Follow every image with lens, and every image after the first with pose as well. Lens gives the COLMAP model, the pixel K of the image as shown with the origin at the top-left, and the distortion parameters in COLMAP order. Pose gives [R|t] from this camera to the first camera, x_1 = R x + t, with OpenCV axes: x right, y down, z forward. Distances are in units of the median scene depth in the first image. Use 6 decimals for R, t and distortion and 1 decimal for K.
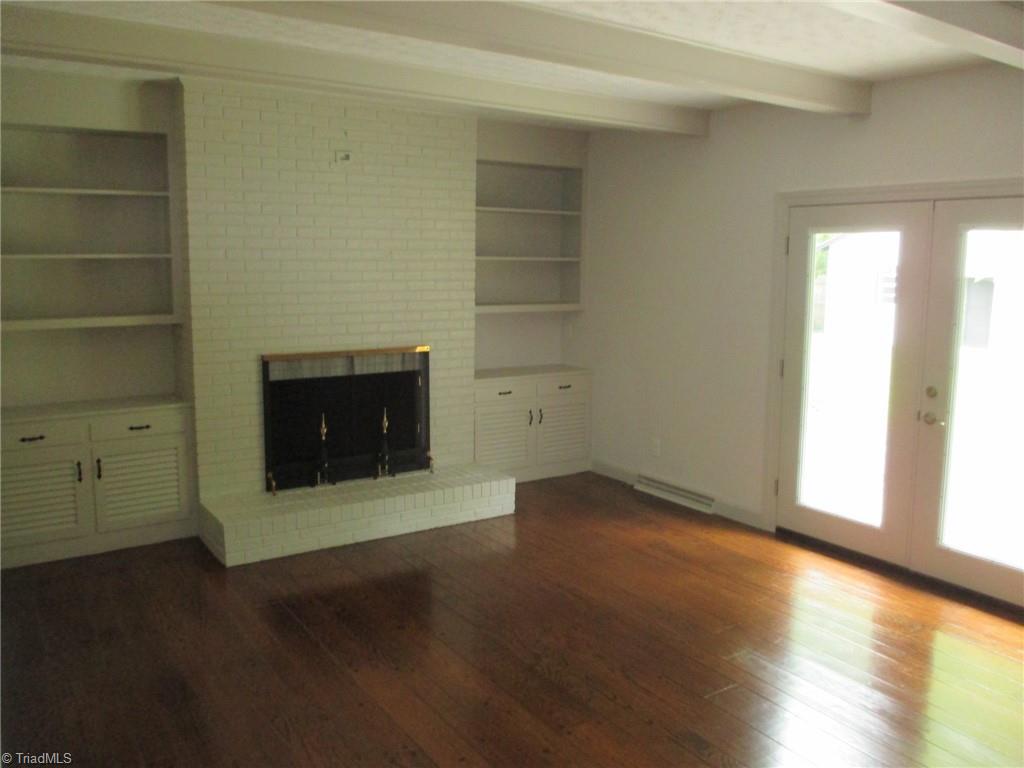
lens RADIAL K [[857.2, 0, 503.1], [0, 857.2, 383.6], [0, 0, 1]] dist [-0.011518, 0.014074]
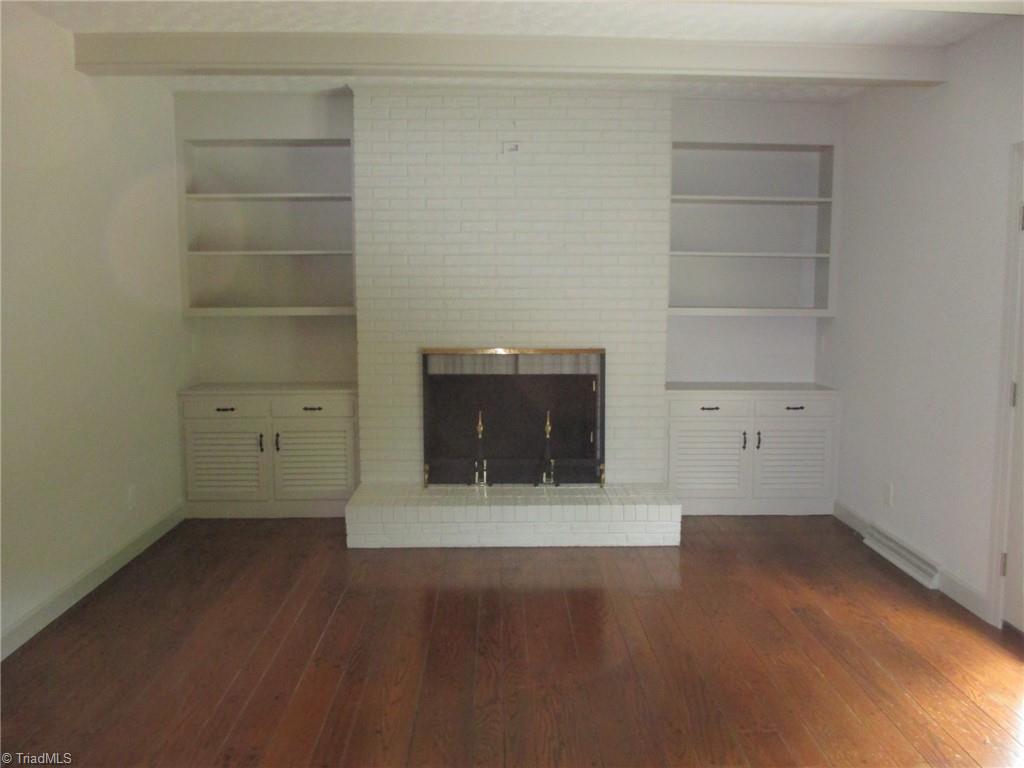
lens RADIAL K [[857.2, 0, 512.3], [0, 857.2, 384.0], [0, 0, 1]] dist [-0.011518, 0.014074]
pose [[0.853930, 0.062719, -0.516594, 0.316989], [-0.073836, 0.997270, -0.000973, 0.002171], [0.515122, 0.038975, 0.856230, 0.174428]]
